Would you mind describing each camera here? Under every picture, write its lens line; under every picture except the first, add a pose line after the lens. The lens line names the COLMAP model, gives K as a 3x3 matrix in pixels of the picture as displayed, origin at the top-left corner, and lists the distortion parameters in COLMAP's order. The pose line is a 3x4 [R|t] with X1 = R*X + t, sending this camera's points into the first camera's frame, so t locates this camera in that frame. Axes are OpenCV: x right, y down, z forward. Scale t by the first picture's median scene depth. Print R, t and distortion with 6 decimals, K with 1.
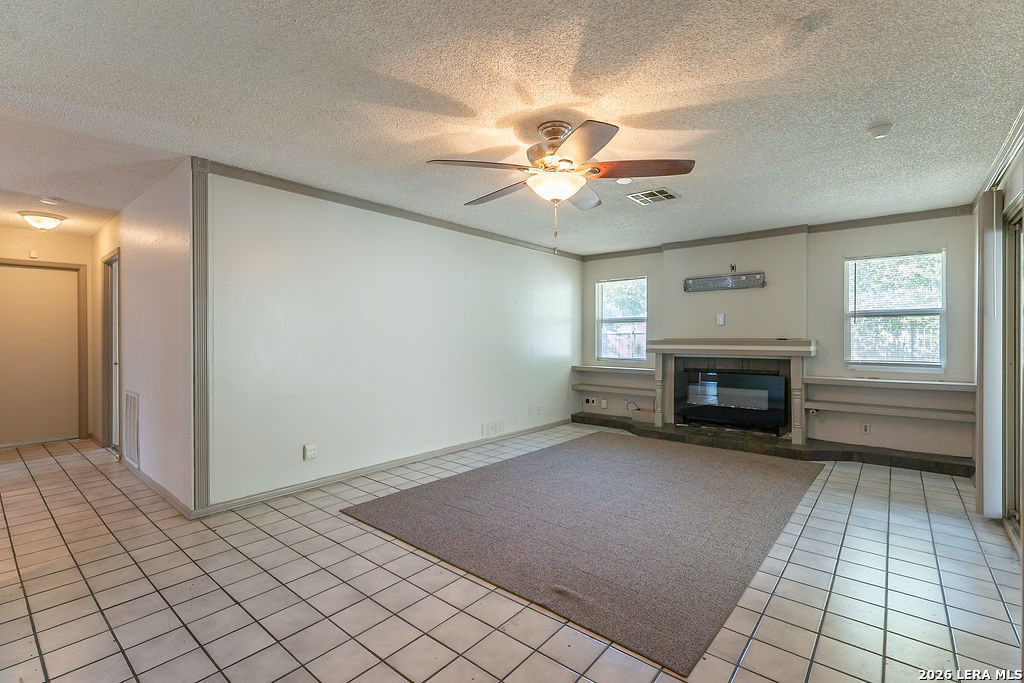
lens RADIAL K [[461.6, 0, 505.1], [0, 461.6, 337.8], [0, 0, 1]] dist [0.002694, 0.000439]
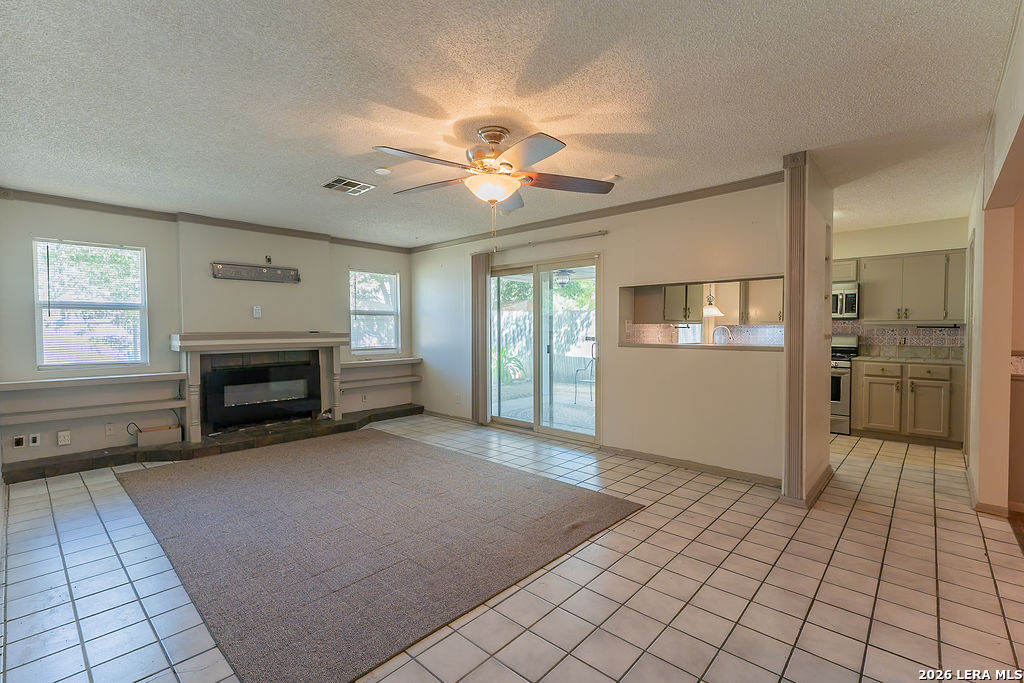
lens RADIAL K [[461.6, 0, 504.8], [0, 461.6, 339.4], [0, 0, 1]] dist [0.002694, 0.000439]
pose [[0.041777, -0.023410, 0.998853, -0.497444], [0.005550, 0.999715, 0.023198, -0.002972], [-0.999112, 0.004575, 0.041896, 0.484208]]
